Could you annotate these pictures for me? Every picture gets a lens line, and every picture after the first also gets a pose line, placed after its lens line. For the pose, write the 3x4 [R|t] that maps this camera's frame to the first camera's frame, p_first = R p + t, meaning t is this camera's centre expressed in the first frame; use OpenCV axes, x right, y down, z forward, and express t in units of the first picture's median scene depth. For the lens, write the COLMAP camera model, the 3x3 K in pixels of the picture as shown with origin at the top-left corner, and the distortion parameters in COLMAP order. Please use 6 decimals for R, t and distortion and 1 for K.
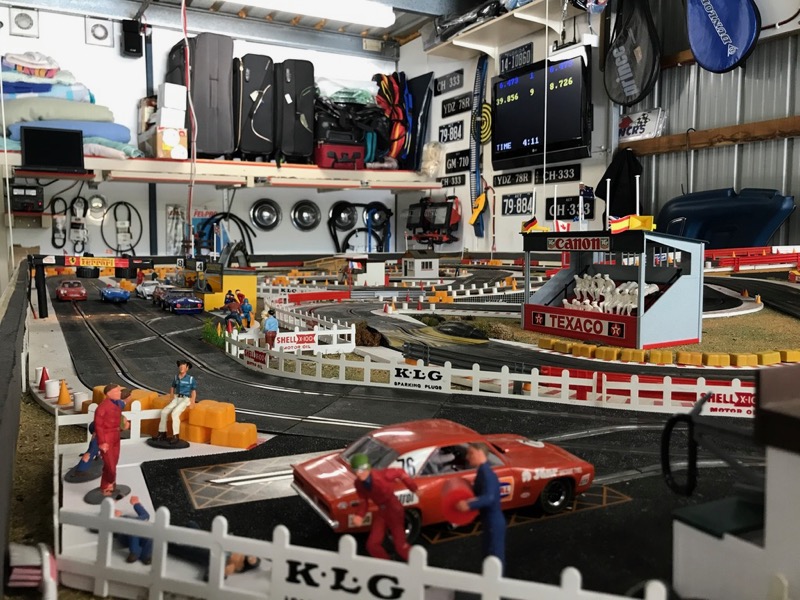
lens RADIAL K [[673.0, 0, 388.0], [0, 673.0, 293.0], [0, 0, 1]] dist [0.019248, -0.034640]
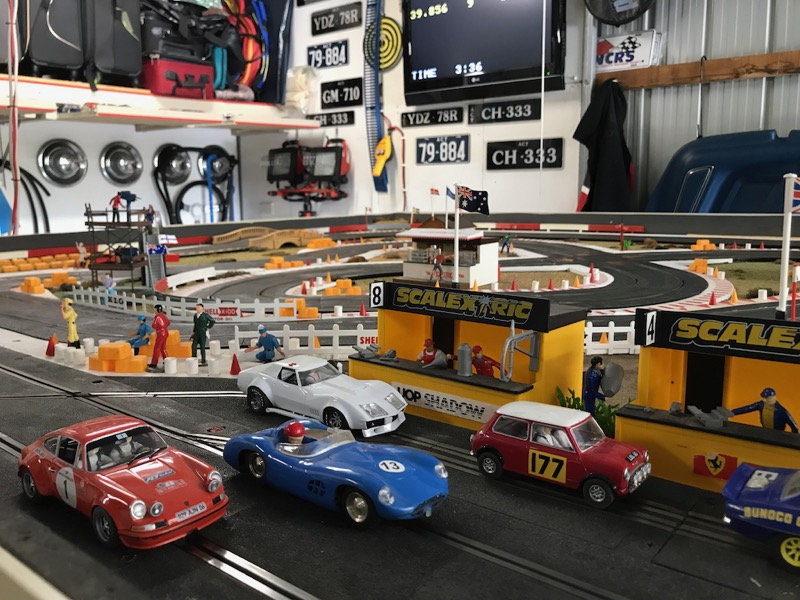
lens RADIAL K [[673.0, 0, 395.2], [0, 673.0, 291.9], [0, 0, 1]] dist [0.019248, -0.034640]
pose [[0.918440, -0.072069, 0.388939, -0.169514], [0.044682, 0.995871, 0.079020, -0.028778], [-0.393028, -0.055196, 0.917869, 0.271637]]
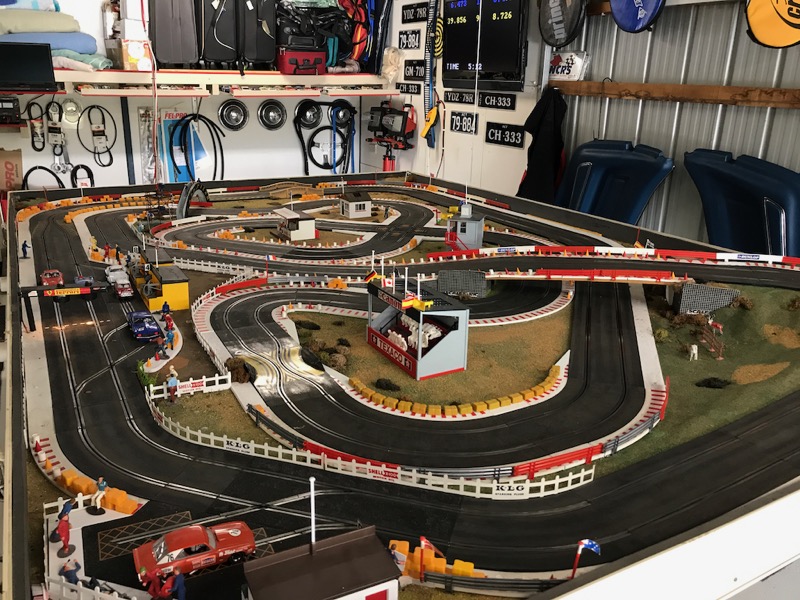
lens RADIAL K [[673.0, 0, 392.9], [0, 673.0, 295.7], [0, 0, 1]] dist [0.019248, -0.034640]
pose [[0.999737, 0.017399, 0.014960, 0.064991], [-0.020423, 0.971899, 0.234512, -0.107617], [-0.010460, -0.234755, 0.971998, -0.107619]]
